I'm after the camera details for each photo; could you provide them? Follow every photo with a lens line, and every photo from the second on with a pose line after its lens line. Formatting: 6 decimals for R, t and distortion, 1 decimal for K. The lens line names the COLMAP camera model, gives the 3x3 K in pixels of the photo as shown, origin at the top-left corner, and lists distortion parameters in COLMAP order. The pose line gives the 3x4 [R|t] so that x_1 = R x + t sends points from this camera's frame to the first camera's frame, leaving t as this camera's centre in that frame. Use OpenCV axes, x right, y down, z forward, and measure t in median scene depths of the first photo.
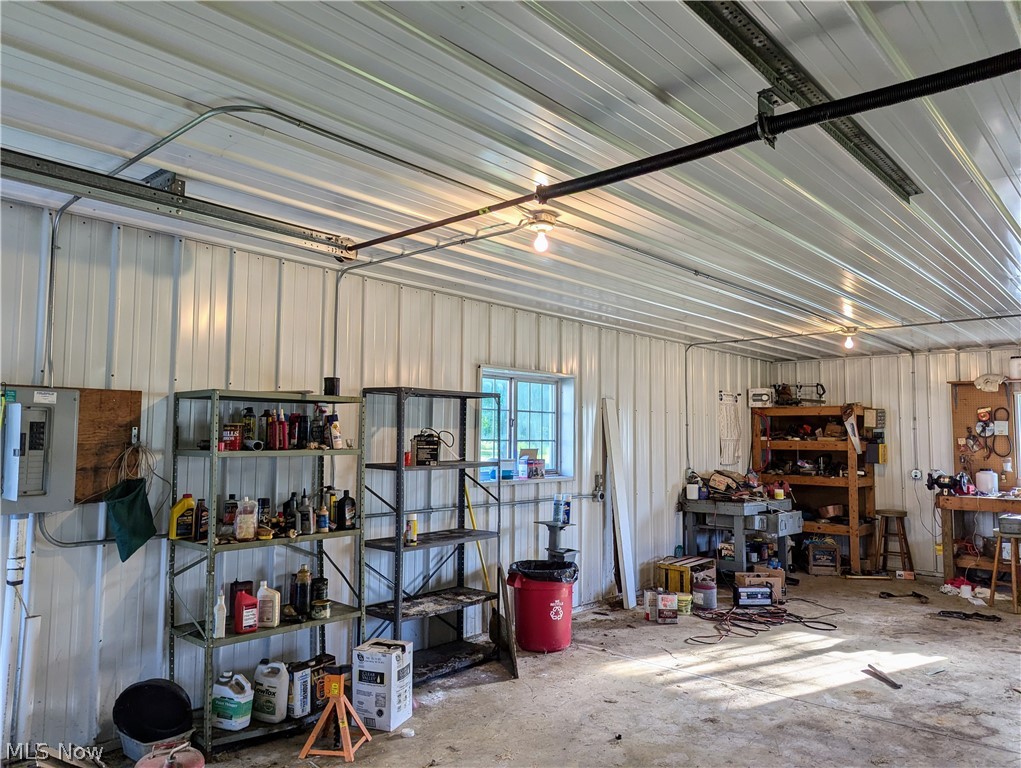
lens RADIAL K [[716.3, 0, 510.5], [0, 716.3, 384.0], [0, 0, 1]] dist [0.053277, -0.064451]
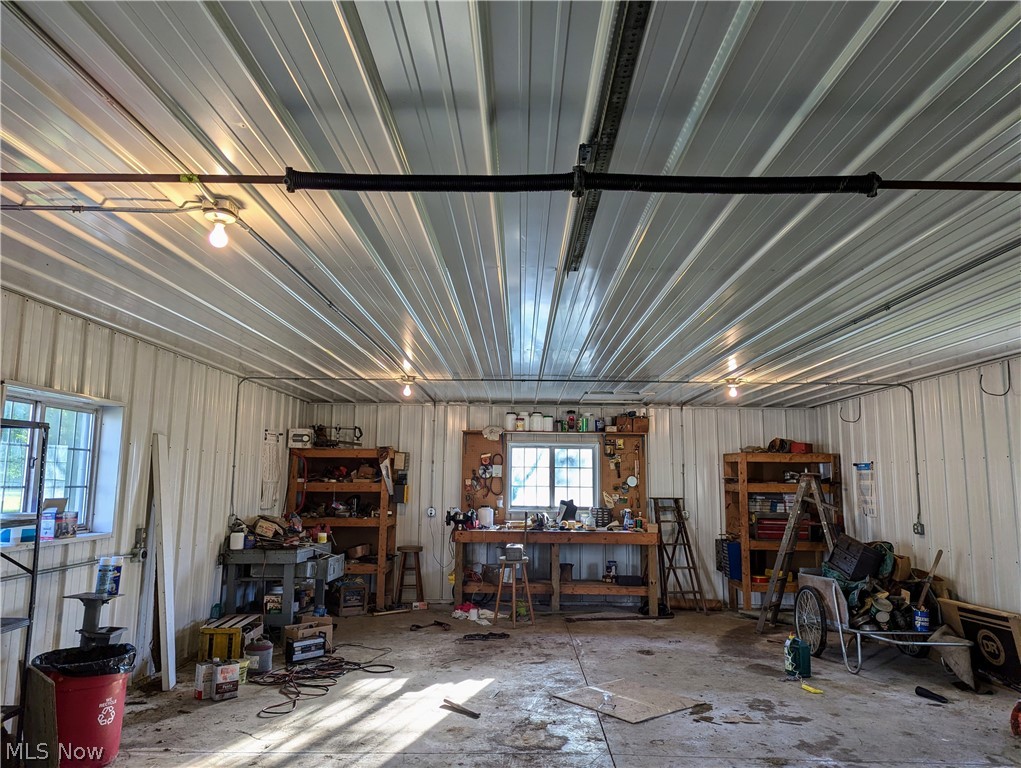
lens RADIAL K [[716.3, 0, 510.5], [0, 716.3, 384.0], [0, 0, 1]] dist [0.053277, -0.064451]
pose [[0.740737, 0.086825, 0.666161, -0.116633], [-0.051823, 0.996043, -0.072196, 0.001858], [-0.669794, 0.018956, 0.742305, 0.103158]]
